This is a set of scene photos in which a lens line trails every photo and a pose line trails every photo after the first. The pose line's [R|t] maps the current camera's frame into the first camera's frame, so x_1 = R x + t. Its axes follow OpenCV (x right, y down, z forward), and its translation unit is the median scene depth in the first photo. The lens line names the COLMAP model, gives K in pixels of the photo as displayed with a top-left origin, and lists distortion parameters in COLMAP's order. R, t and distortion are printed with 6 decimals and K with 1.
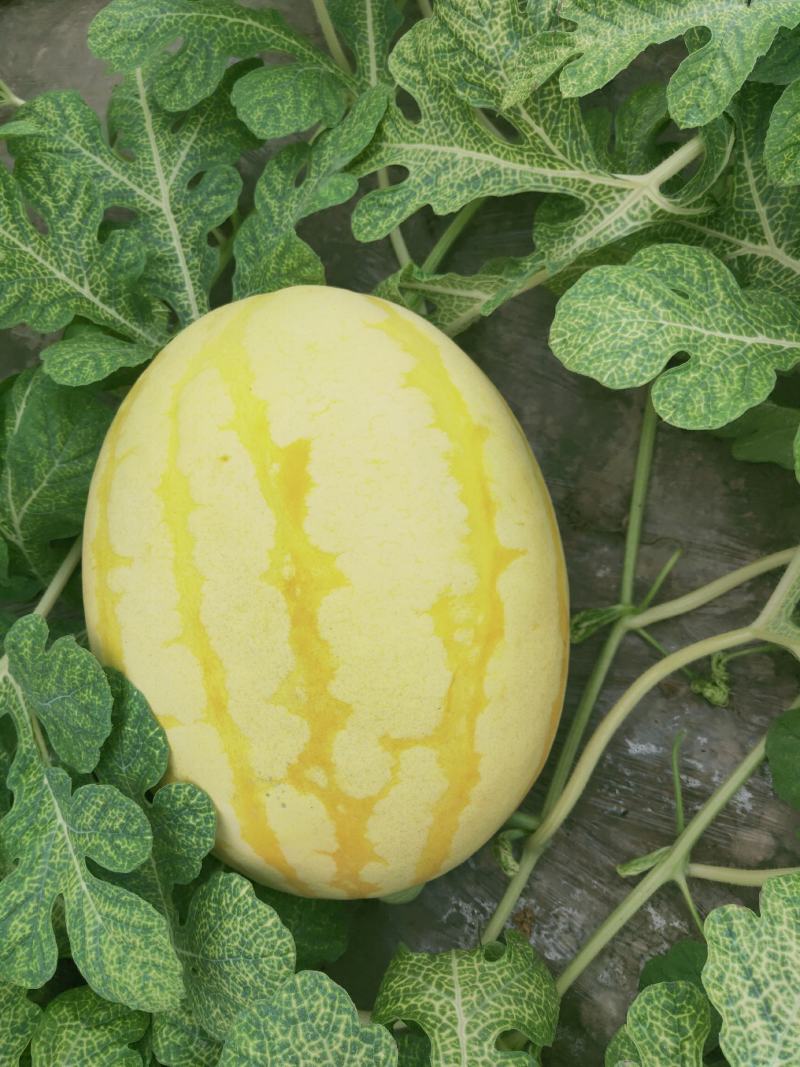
lens RADIAL K [[826.3, 0, 400.0], [0, 826.3, 533.5], [0, 0, 1]] dist [-0.034718, 0.000812]
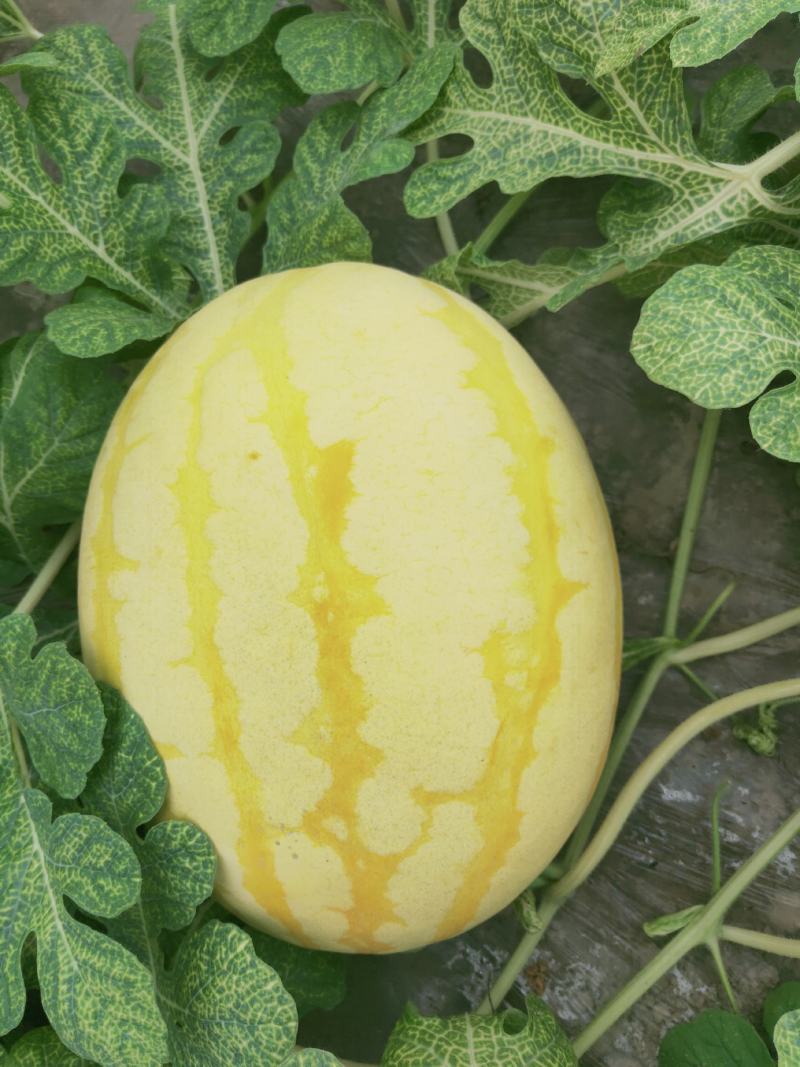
lens RADIAL K [[826.3, 0, 400.0], [0, 826.3, 533.5], [0, 0, 1]] dist [-0.034718, 0.000812]
pose [[0.997559, 0.068164, 0.015127, -0.061291], [-0.068443, 0.997479, 0.018758, -0.033371], [-0.013810, -0.019748, 0.999710, 0.120202]]
